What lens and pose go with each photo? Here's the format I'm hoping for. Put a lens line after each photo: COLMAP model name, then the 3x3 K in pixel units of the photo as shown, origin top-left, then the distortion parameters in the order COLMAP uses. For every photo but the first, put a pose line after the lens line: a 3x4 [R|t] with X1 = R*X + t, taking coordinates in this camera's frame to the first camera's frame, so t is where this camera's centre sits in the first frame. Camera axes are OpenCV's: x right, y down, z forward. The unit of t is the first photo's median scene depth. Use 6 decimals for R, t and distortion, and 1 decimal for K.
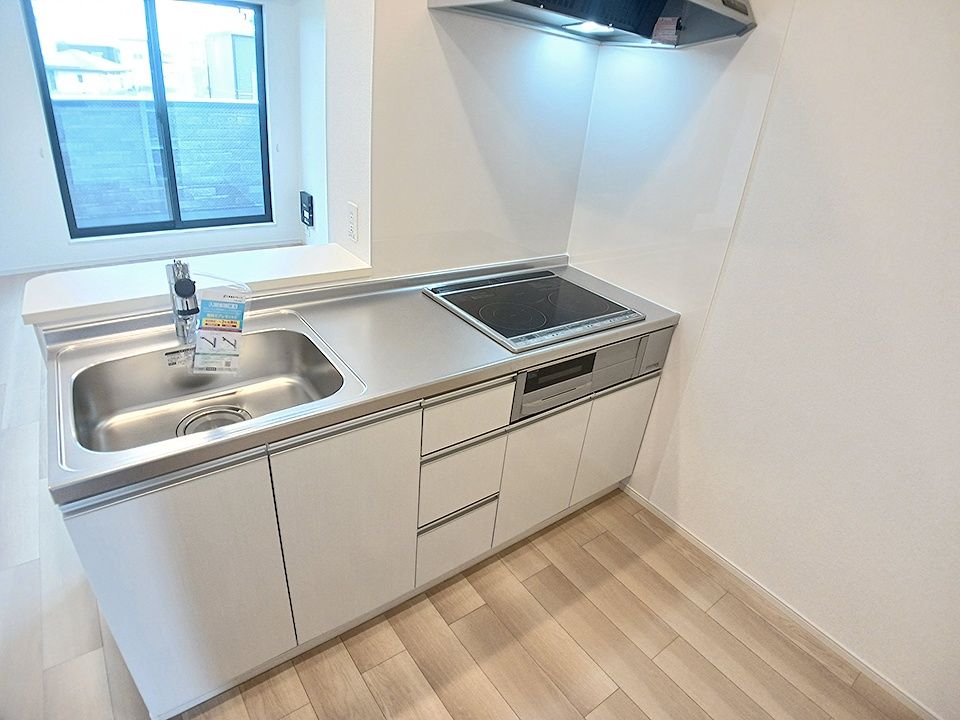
lens RADIAL K [[523.0, 0, 484.6], [0, 523.0, 363.1], [0, 0, 1]] dist [-0.076196, 0.000423]
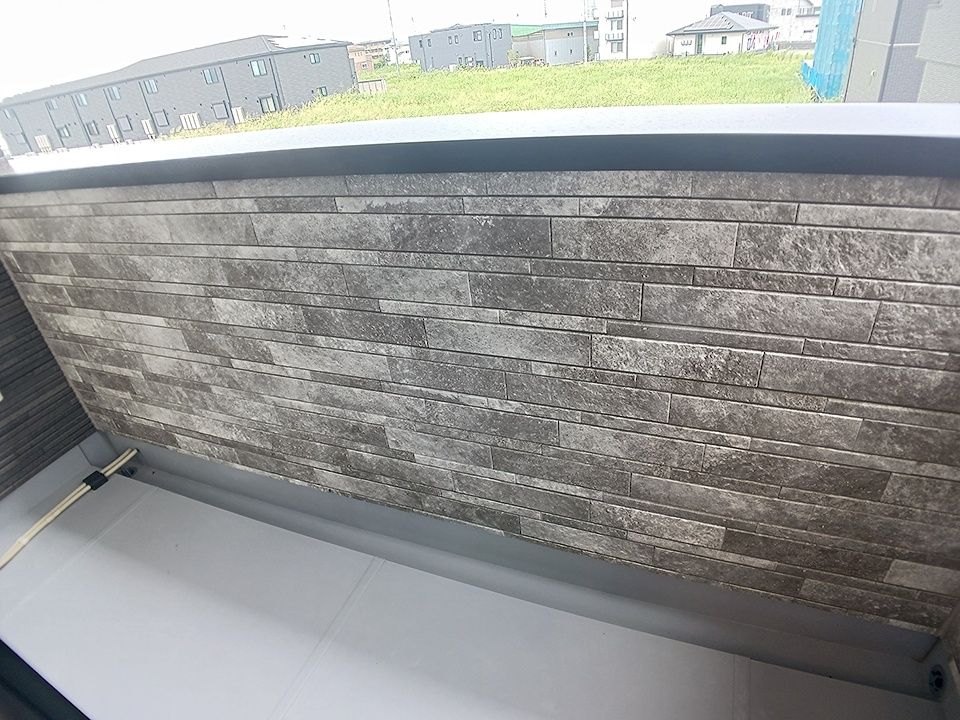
lens RADIAL K [[523.0, 0, 484.6], [0, 523.0, 363.1], [0, 0, 1]] dist [-0.076196, 0.000423]
pose [[0.505822, 0.316748, -0.802381, -0.464222], [-0.258729, 0.943031, 0.209168, -0.464966], [0.822924, 0.101797, 0.558958, 0.848432]]
